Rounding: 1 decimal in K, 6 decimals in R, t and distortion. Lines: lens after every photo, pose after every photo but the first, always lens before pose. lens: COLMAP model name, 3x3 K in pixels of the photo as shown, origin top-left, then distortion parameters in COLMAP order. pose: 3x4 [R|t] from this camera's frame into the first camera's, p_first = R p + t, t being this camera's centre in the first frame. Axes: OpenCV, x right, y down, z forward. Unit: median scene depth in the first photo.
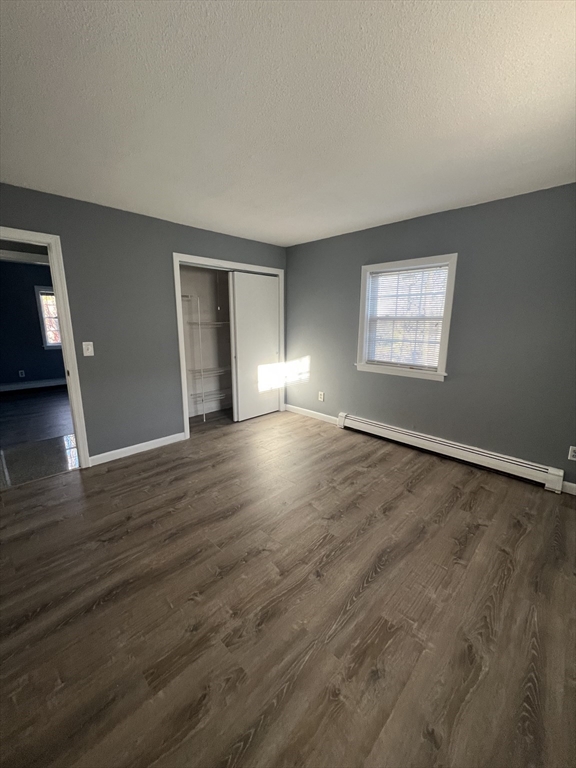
lens RADIAL K [[307.9, 0, 286.8], [0, 307.9, 384.3], [0, 0, 1]] dist [-0.002311, 0.000214]
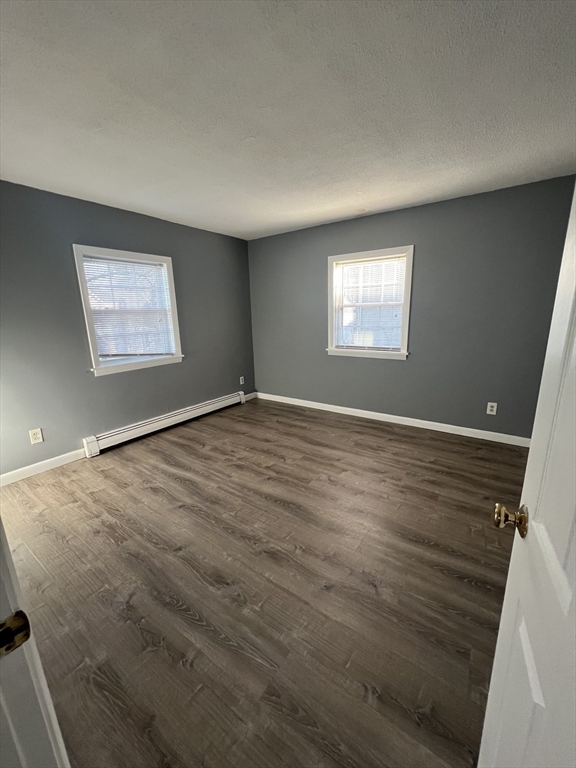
lens RADIAL K [[307.9, 0, 284.5], [0, 307.9, 383.2], [0, 0, 1]] dist [-0.002311, 0.000214]
pose [[-0.155694, -0.227658, 0.961214, -0.890175], [0.225071, 0.939308, 0.258926, -0.181538], [-0.961822, 0.256655, -0.095005, 0.863054]]
